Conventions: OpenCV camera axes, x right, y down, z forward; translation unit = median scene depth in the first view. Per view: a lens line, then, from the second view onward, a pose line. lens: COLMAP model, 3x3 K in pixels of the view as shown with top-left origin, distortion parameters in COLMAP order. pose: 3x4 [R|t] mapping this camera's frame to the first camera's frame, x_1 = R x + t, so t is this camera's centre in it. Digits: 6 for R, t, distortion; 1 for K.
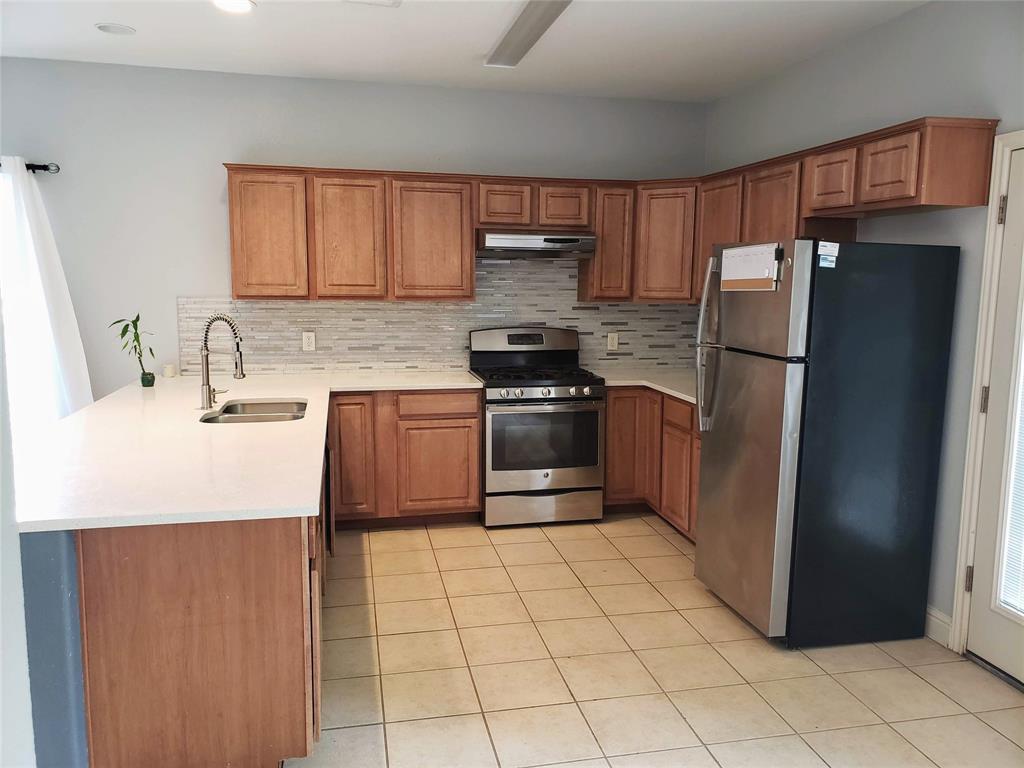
lens RADIAL K [[798.5, 0, 513.8], [0, 798.5, 387.1], [0, 0, 1]] dist [0.000162, -0.002587]
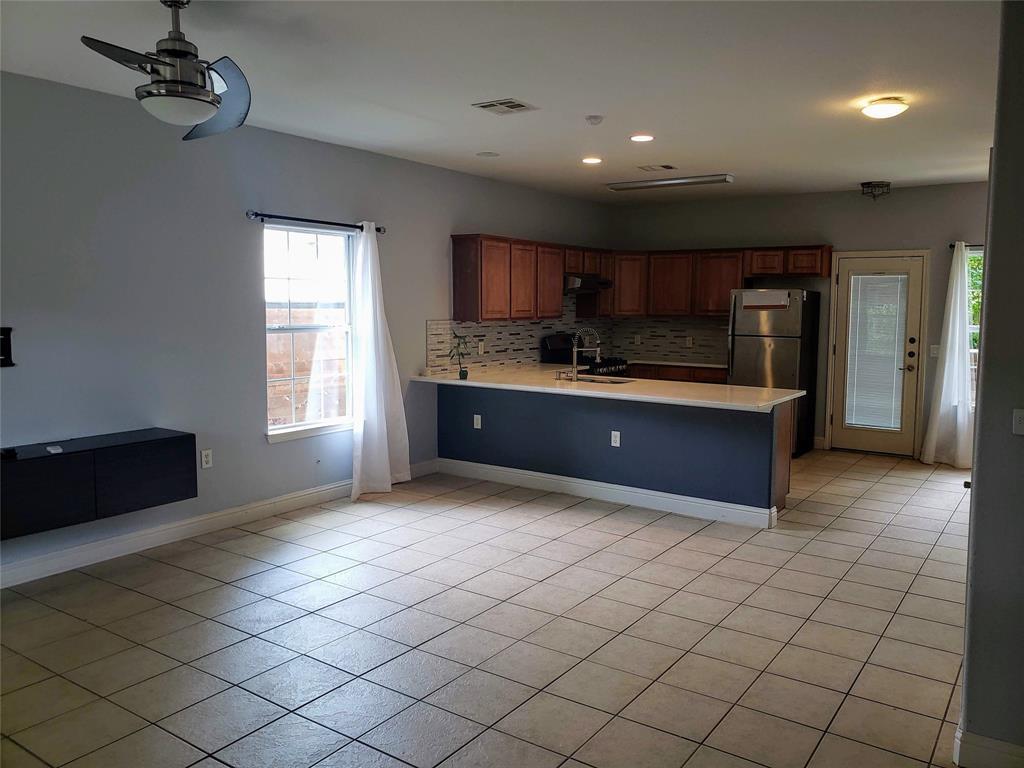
lens RADIAL K [[798.5, 0, 515.6], [0, 798.5, 381.4], [0, 0, 1]] dist [0.000162, -0.002587]
pose [[0.739777, -0.074654, 0.668698, -1.301532], [0.096067, 0.995363, 0.004845, 0.004078], [-0.665959, 0.060655, 0.743518, -0.172183]]
